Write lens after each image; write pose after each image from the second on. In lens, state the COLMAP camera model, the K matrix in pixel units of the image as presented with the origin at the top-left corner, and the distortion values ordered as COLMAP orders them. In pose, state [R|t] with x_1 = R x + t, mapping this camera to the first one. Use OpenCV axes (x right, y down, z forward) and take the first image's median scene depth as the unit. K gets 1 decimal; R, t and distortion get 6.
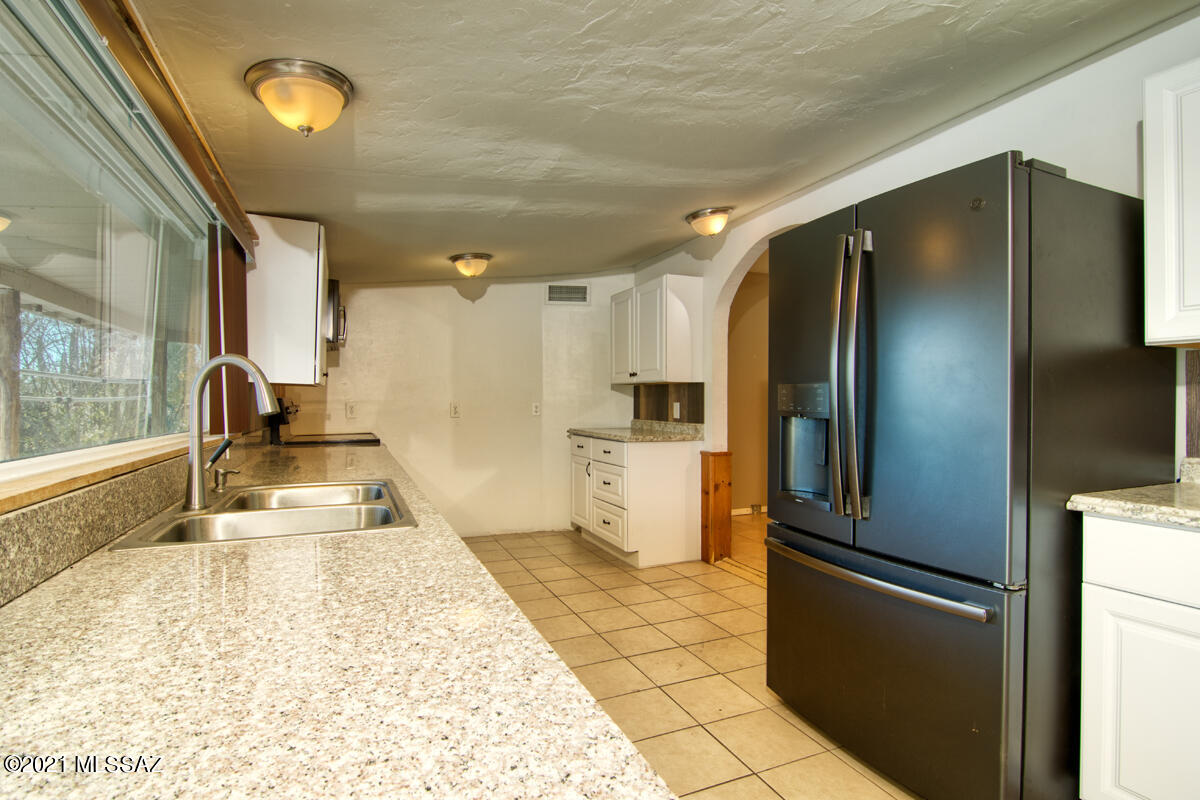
lens RADIAL K [[582.7, 0, 601.0], [0, 582.7, 397.7], [0, 0, 1]] dist [-0.000886, -0.000056]
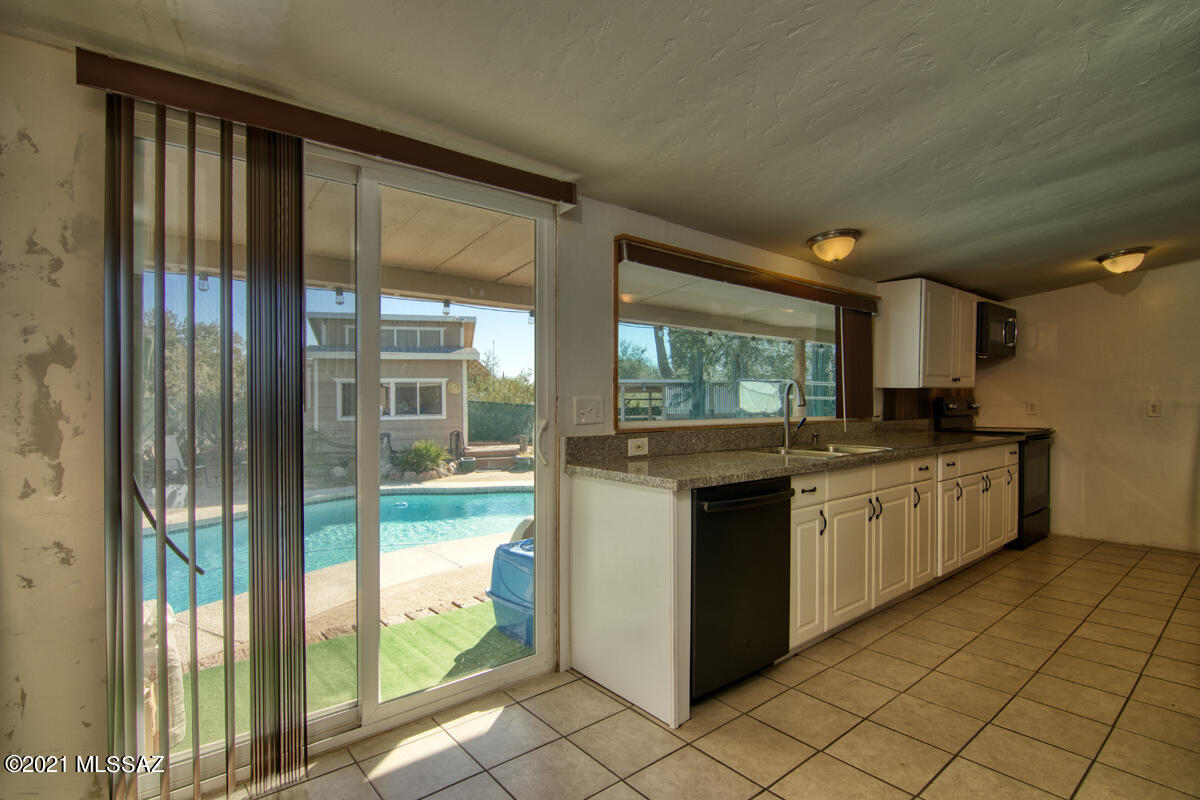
lens RADIAL K [[582.7, 0, 599.8], [0, 582.7, 401.9], [0, 0, 1]] dist [-0.000886, -0.000056]
pose [[0.282529, 0.001980, -0.959257, 0.505033], [0.012190, 0.999910, 0.005654, -0.006105], [0.959181, -0.013291, 0.282479, -0.134677]]
